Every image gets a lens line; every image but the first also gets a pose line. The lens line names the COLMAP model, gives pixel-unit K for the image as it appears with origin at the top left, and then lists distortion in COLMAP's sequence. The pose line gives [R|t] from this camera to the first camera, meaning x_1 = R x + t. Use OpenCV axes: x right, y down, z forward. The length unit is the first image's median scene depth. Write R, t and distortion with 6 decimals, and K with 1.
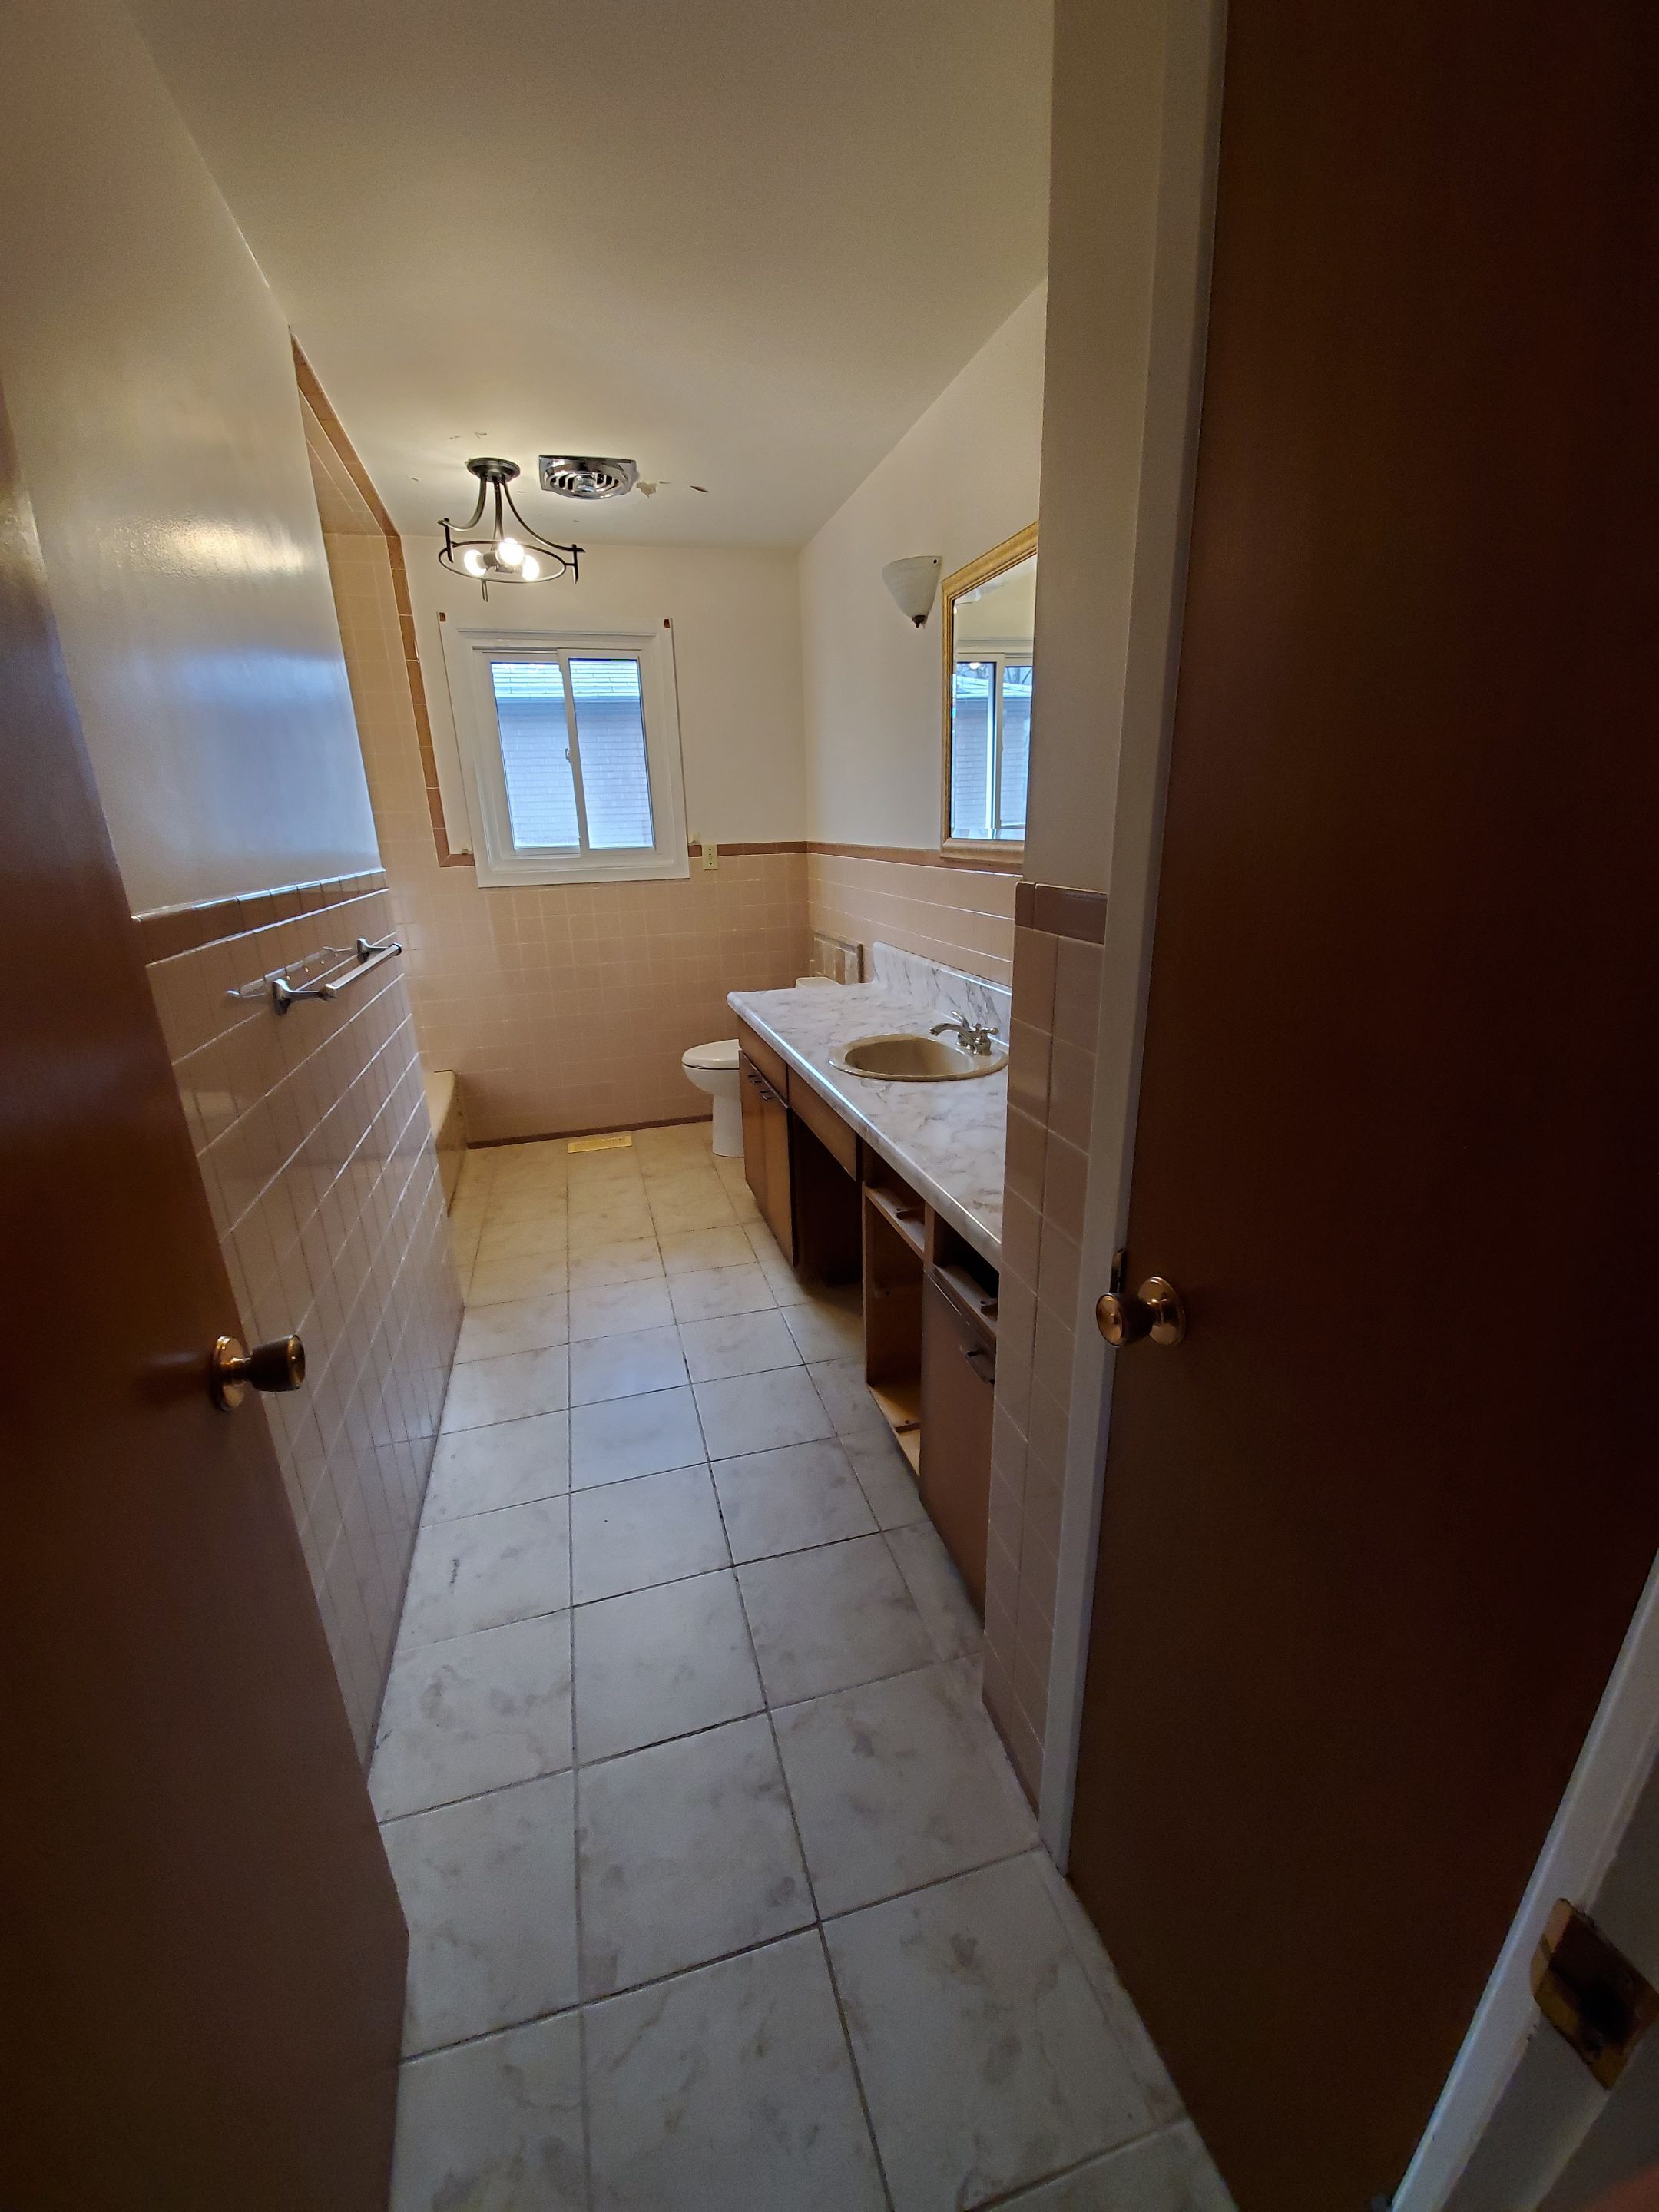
lens RADIAL K [[896.5, 0, 830.4], [0, 896.5, 1112.3], [0, 0, 1]] dist [-0.013295, -0.006669]
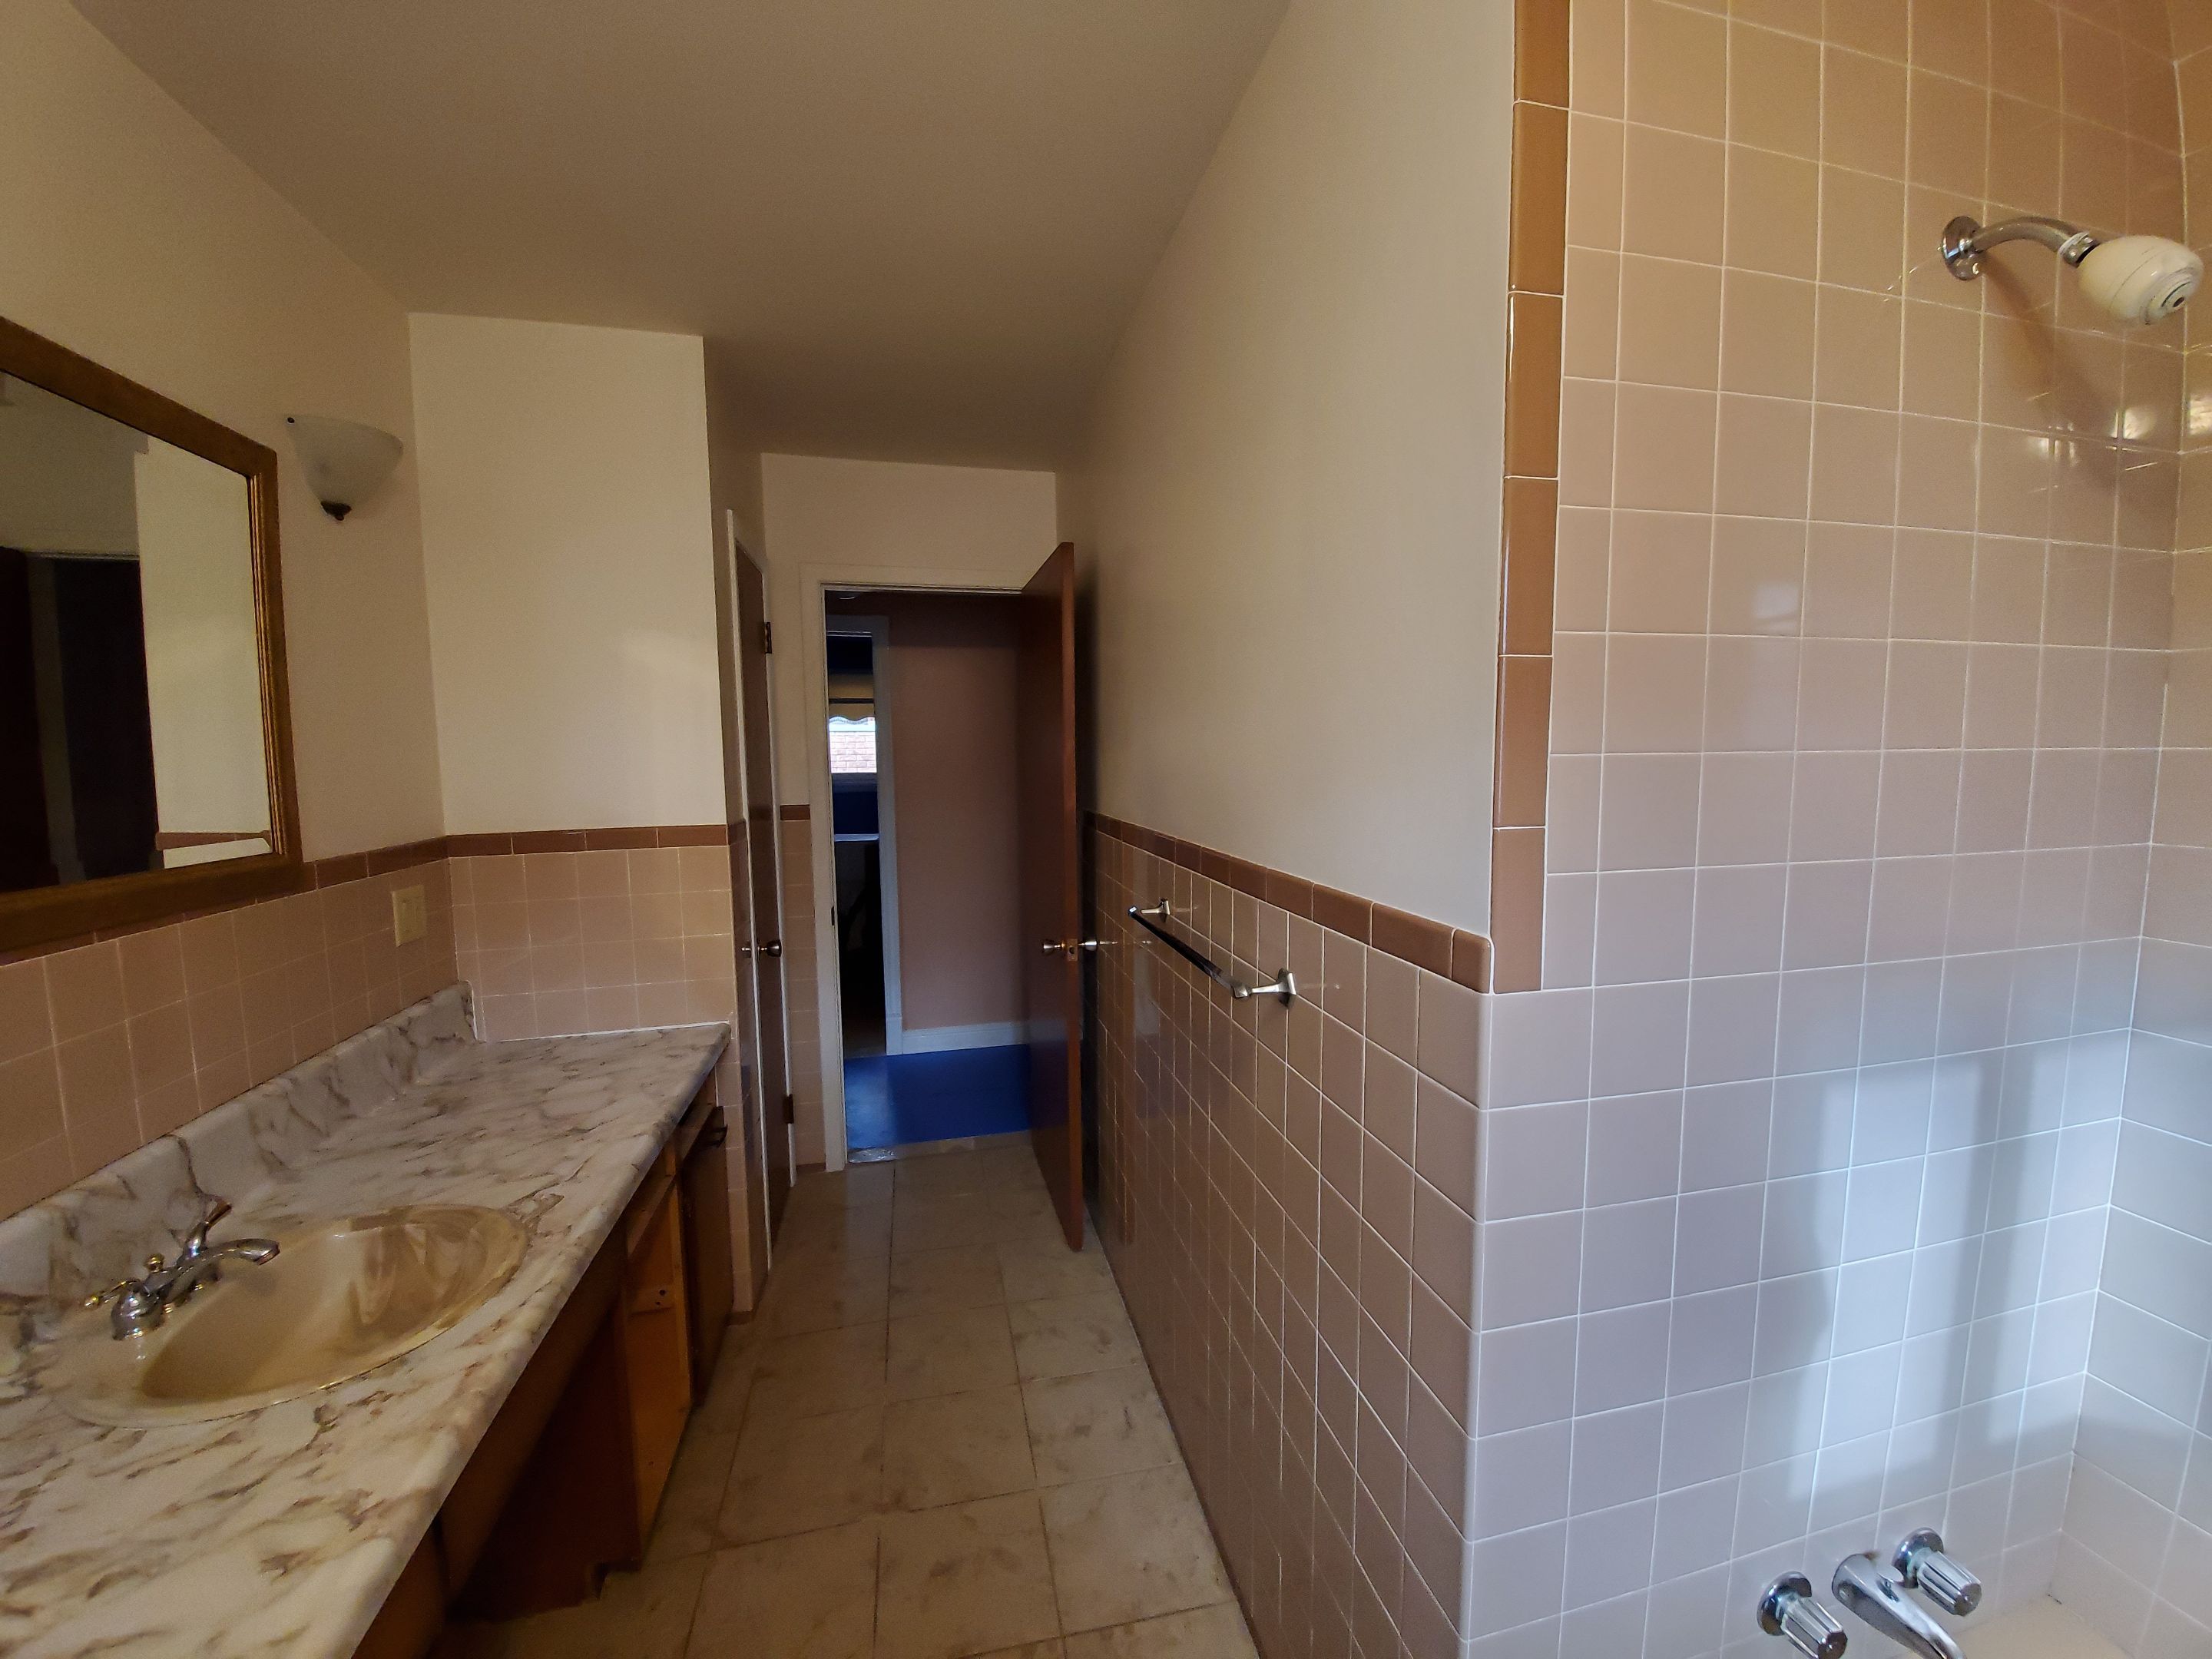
lens RADIAL K [[907.6, 0, 1150.2], [0, 907.6, 827.1], [0, 0, 1]] dist [-0.009602, -0.007170]
pose [[-0.999017, 0.034021, 0.028423, -0.508438], [0.042281, 0.923937, 0.380201, -0.613561], [-0.013326, 0.381029, -0.924467, 1.773568]]
